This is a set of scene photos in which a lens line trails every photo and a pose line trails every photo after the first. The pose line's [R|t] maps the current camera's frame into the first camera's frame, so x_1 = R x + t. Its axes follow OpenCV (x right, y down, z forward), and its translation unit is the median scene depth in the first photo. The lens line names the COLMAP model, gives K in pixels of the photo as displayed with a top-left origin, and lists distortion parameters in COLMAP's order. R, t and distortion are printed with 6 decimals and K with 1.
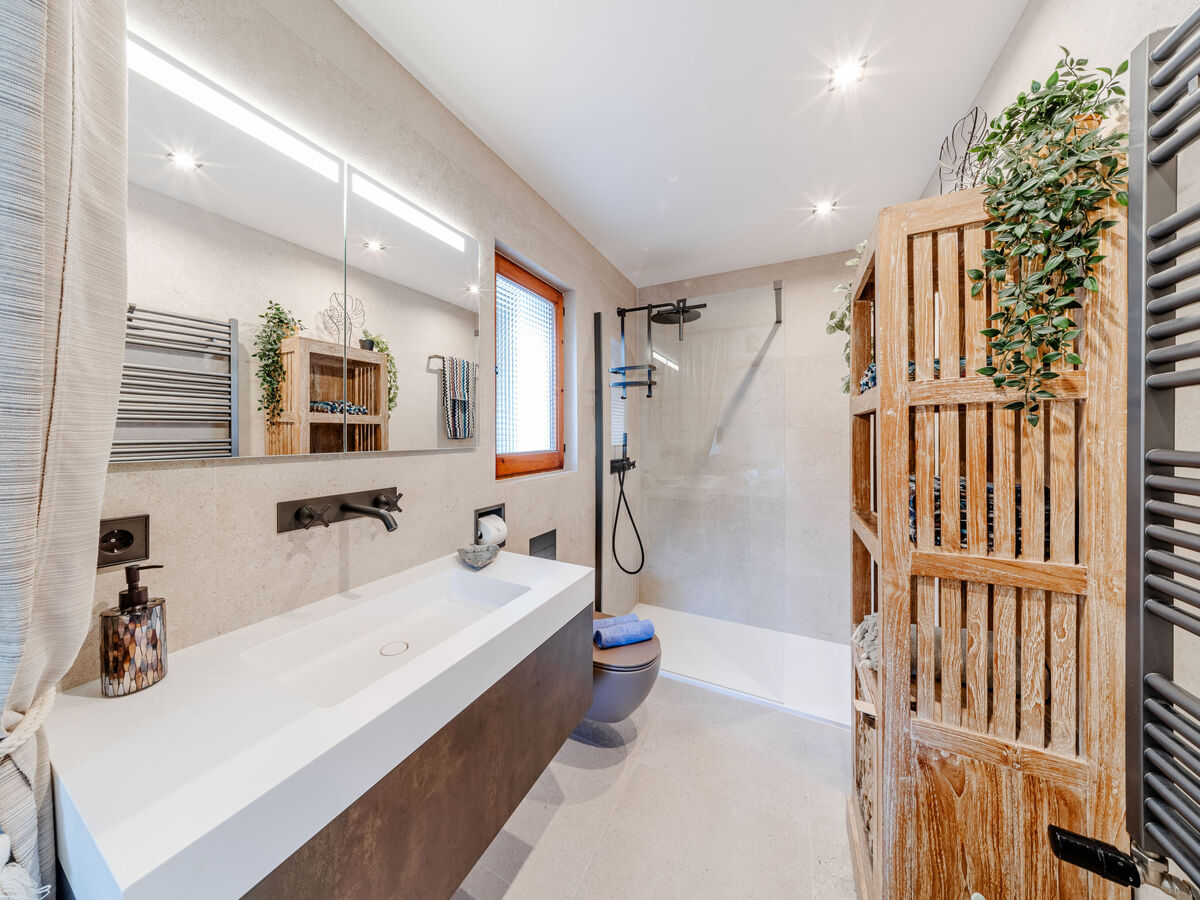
lens RADIAL K [[569.7, 0, 600.4], [0, 569.7, 442.9], [0, 0, 1]] dist [-0.005395, -0.000389]
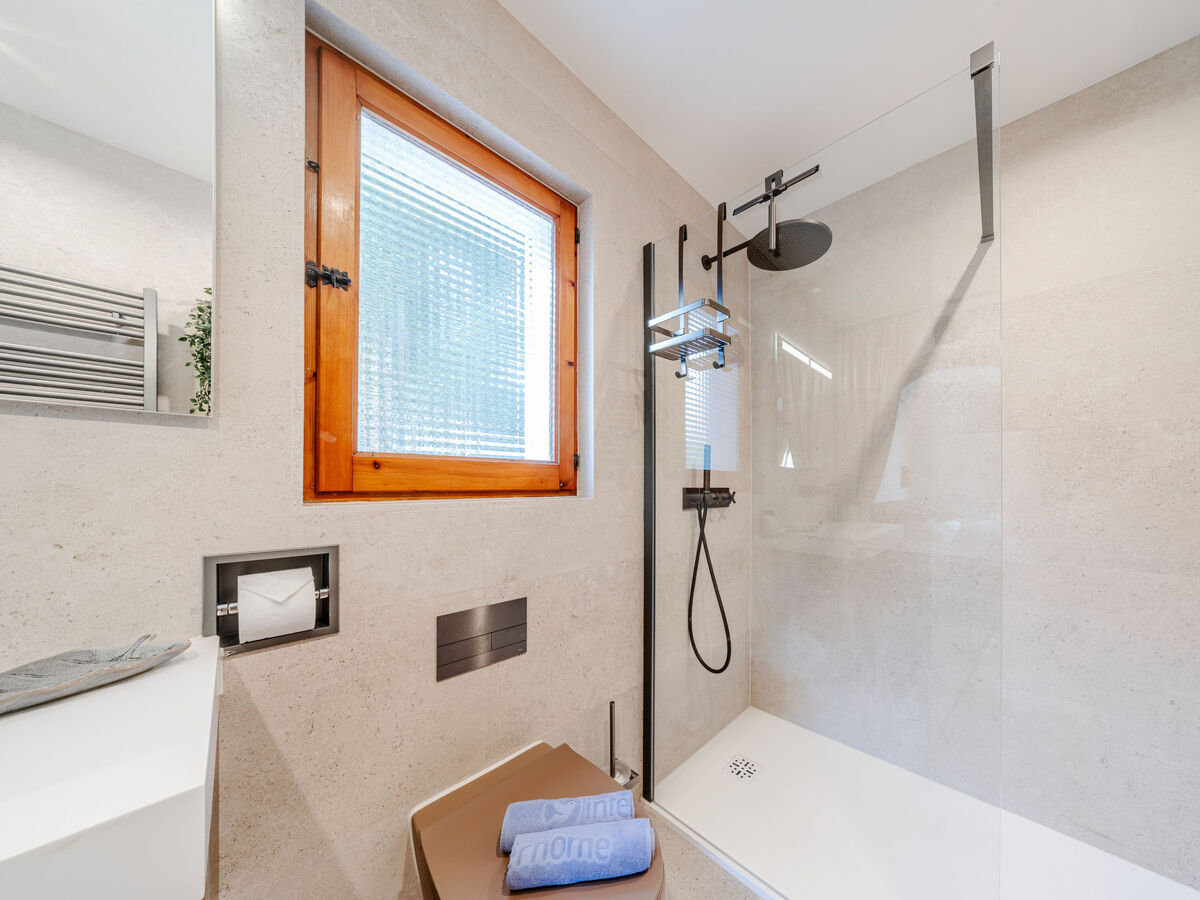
lens RADIAL K [[569.7, 0, 598.6], [0, 569.7, 481.6], [0, 0, 1]] dist [-0.005395, -0.000389]
pose [[0.954394, 0.005198, -0.298505, 0.129290], [-0.010284, 0.999827, -0.015471, 0.037125], [0.298373, 0.017835, 0.954283, 0.400707]]
